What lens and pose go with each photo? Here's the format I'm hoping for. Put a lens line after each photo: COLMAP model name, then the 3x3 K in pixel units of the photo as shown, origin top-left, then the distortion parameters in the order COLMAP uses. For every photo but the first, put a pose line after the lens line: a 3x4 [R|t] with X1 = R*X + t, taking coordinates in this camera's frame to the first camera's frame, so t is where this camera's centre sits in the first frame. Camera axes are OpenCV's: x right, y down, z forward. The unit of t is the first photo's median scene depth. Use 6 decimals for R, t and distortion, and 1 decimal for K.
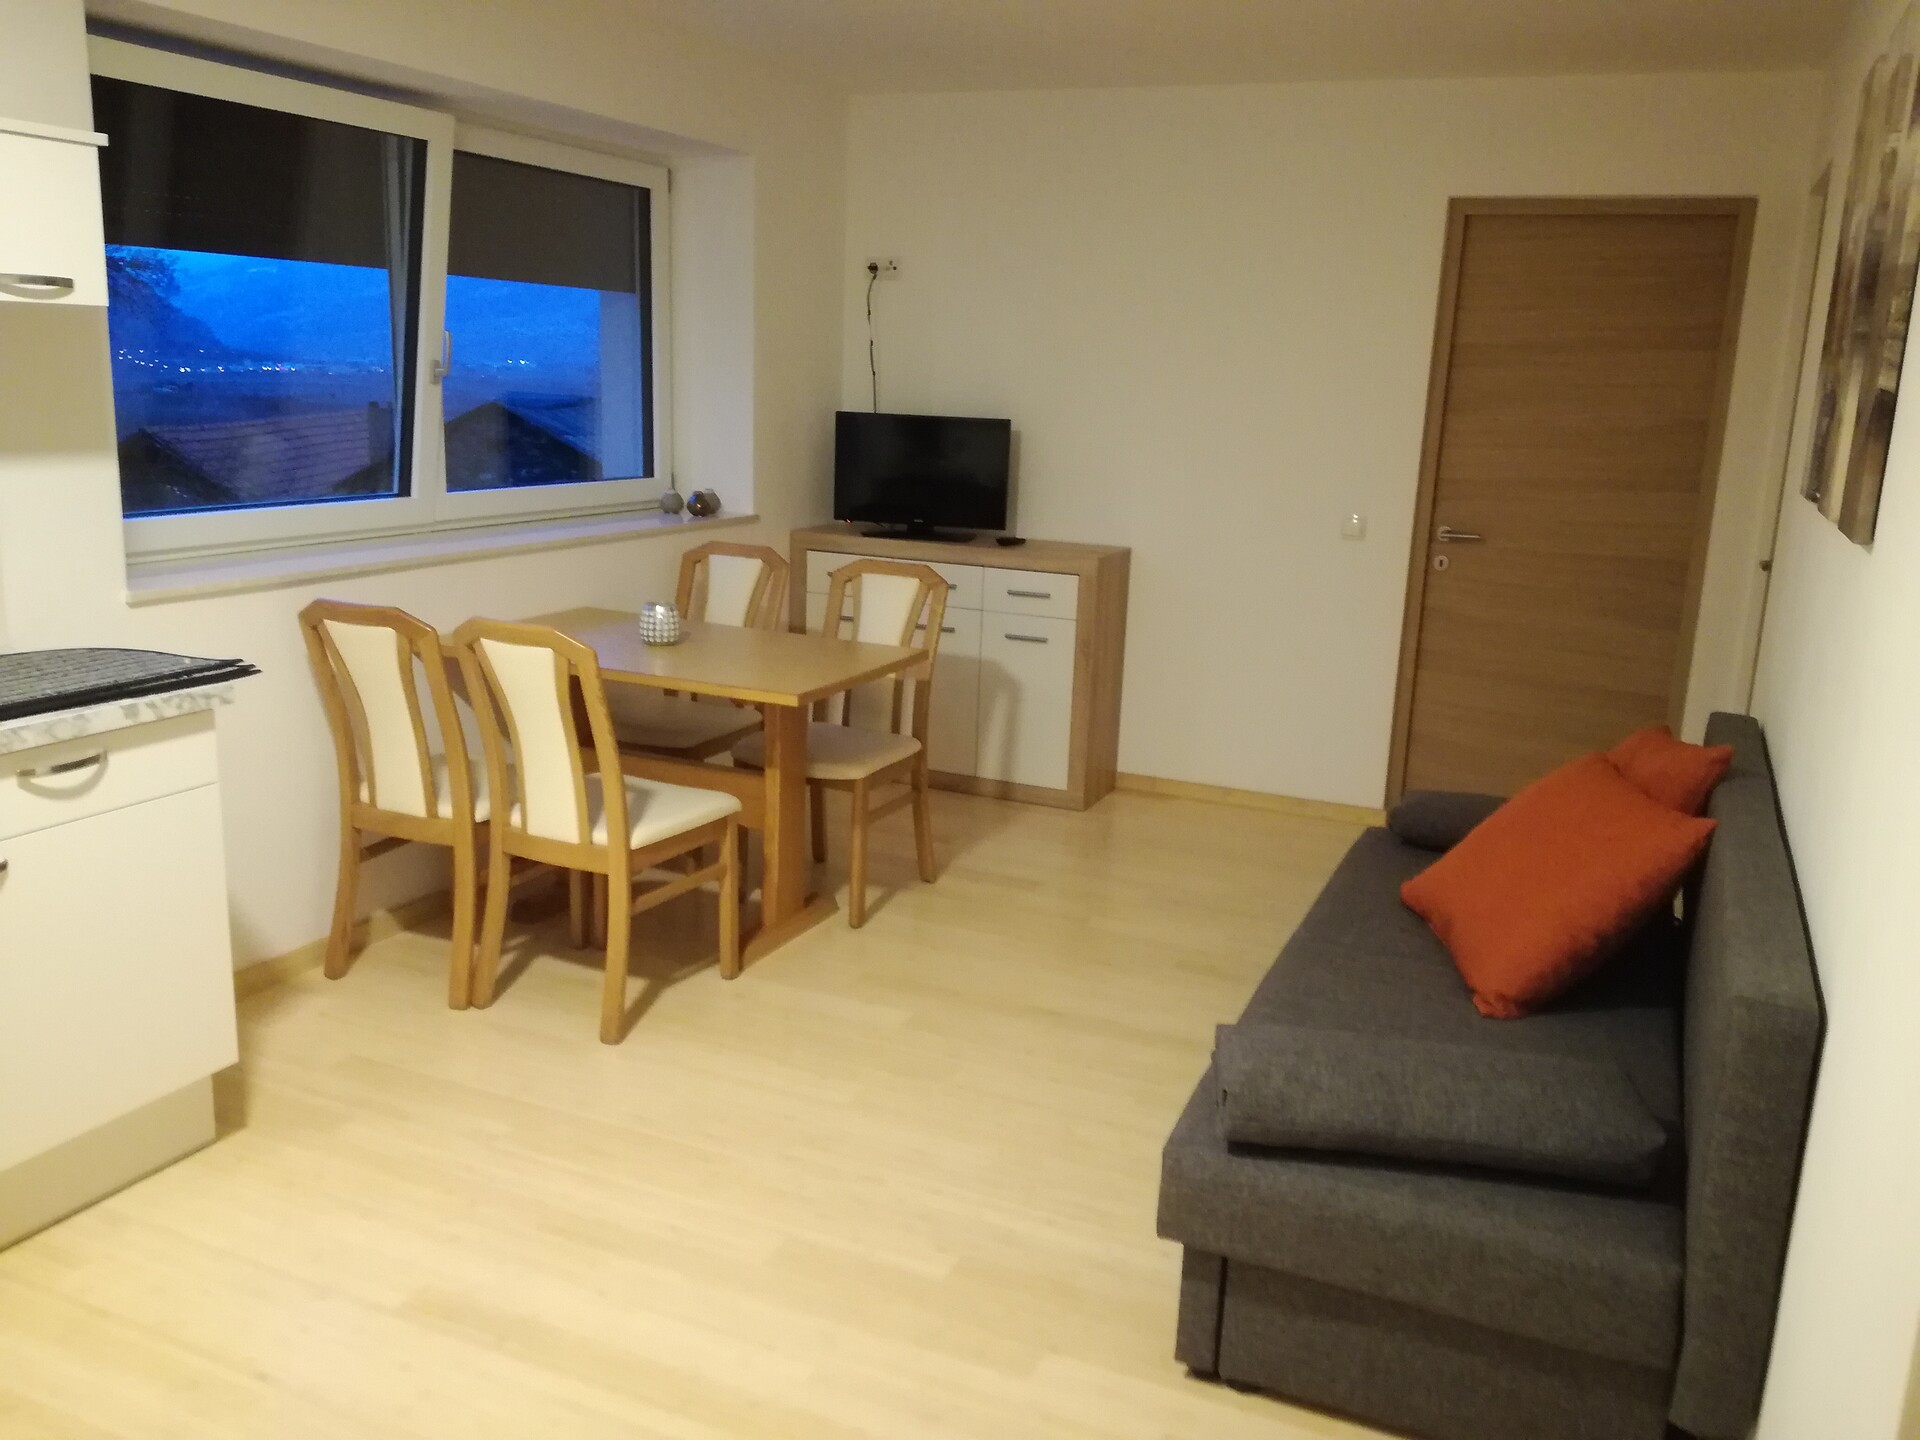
lens RADIAL K [[1550.6, 0, 955.9], [0, 1550.6, 723.0], [0, 0, 1]] dist [0.013992, 0.002347]
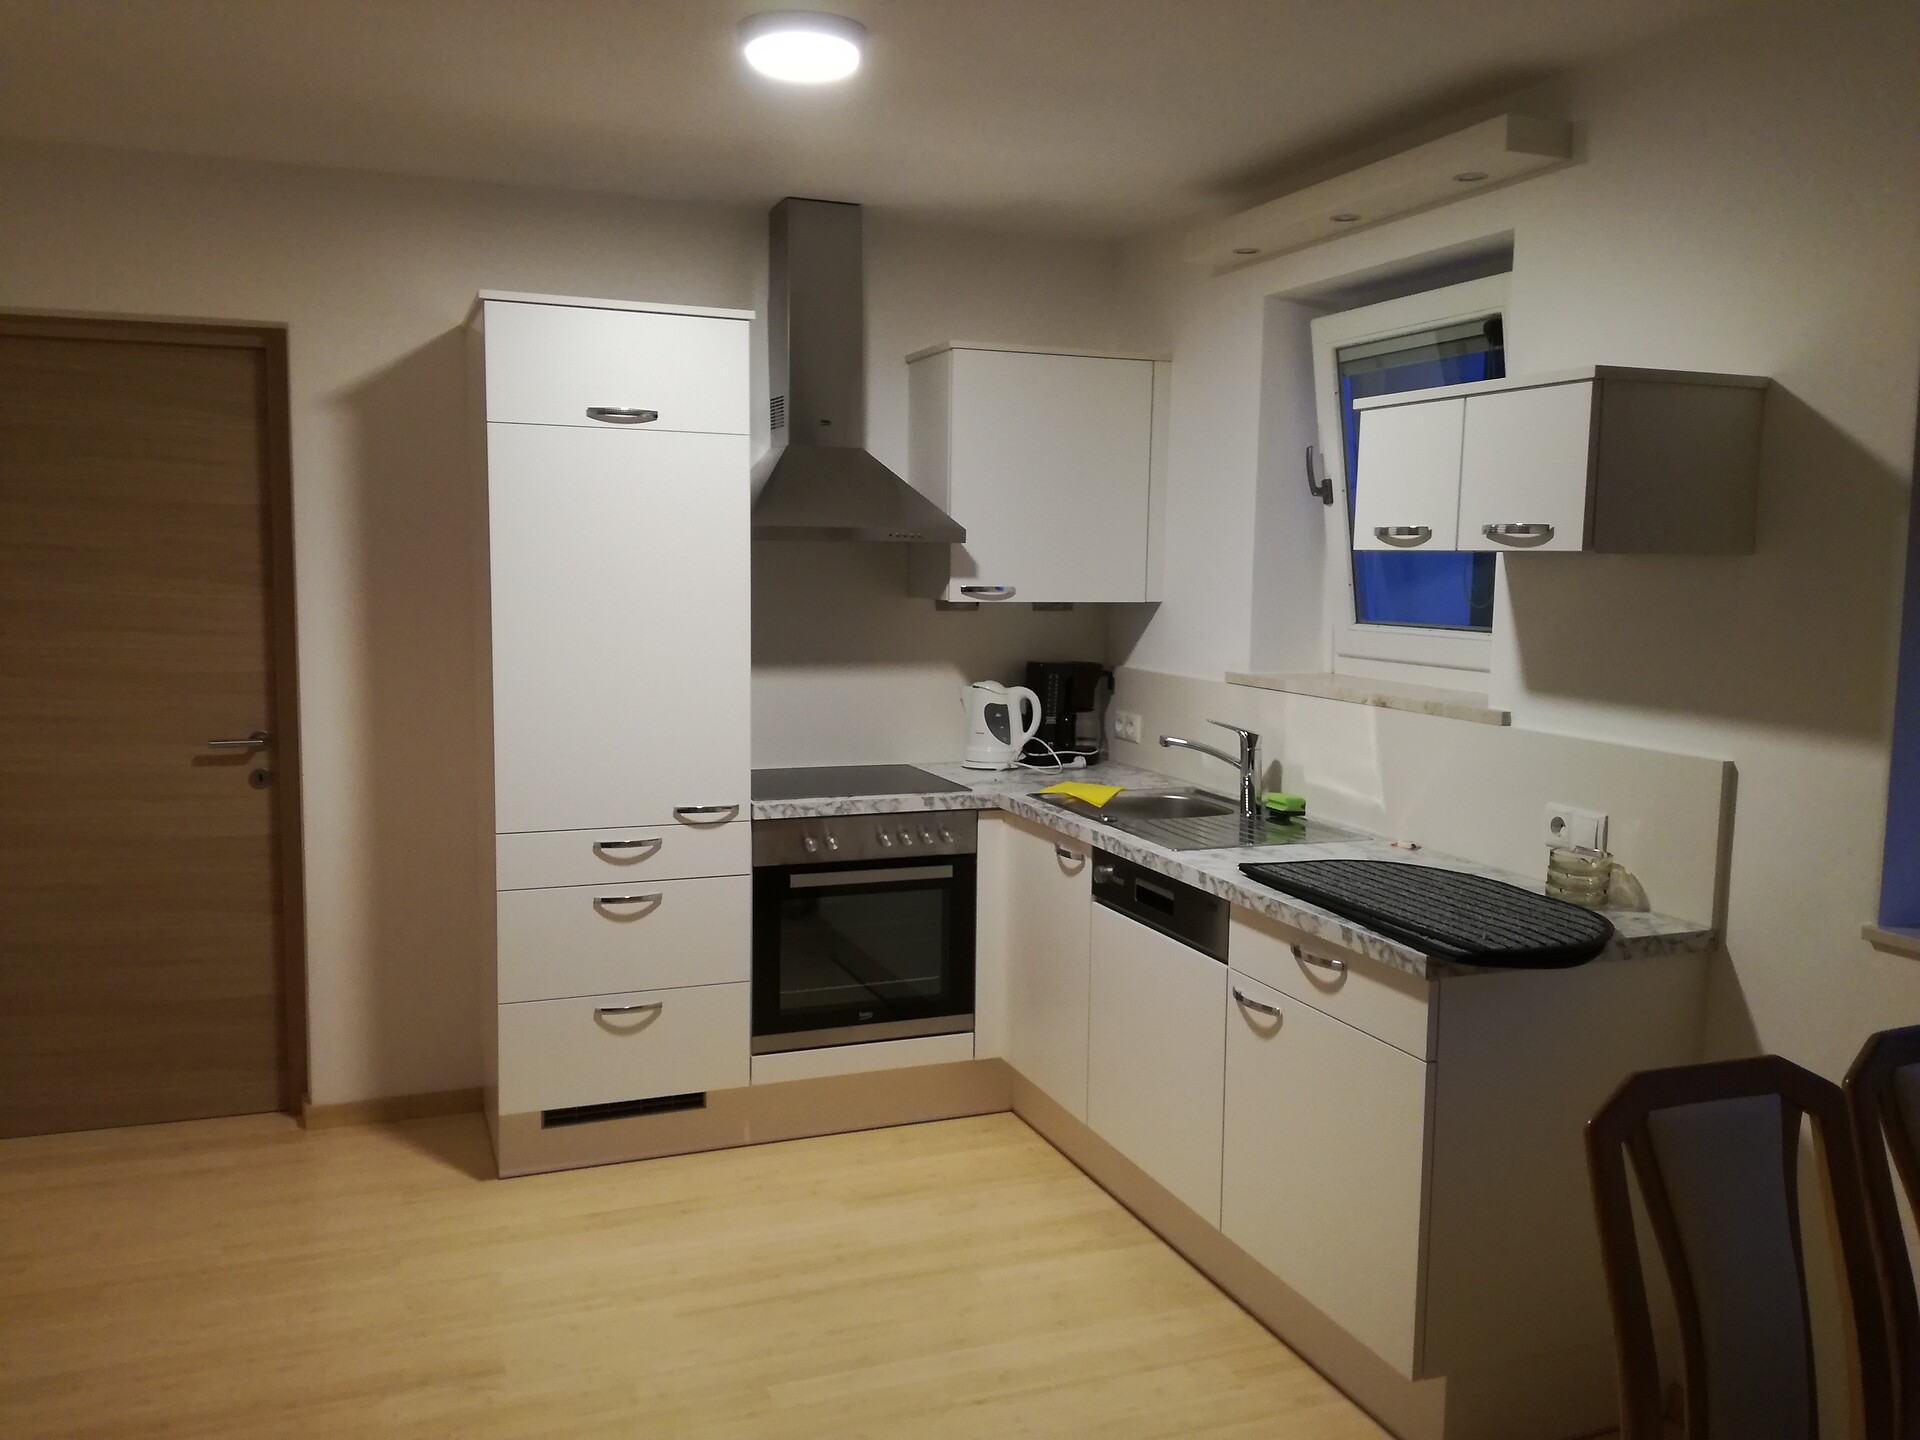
lens RADIAL K [[1550.6, 0, 960.4], [0, 1550.6, 709.3], [0, 0, 1]] dist [0.013992, 0.002347]
pose [[-0.687139, 0.033835, -0.725737, 0.383969], [-0.202666, 0.950336, 0.236194, -0.338146], [0.697686, 0.309380, -0.646156, 1.432084]]
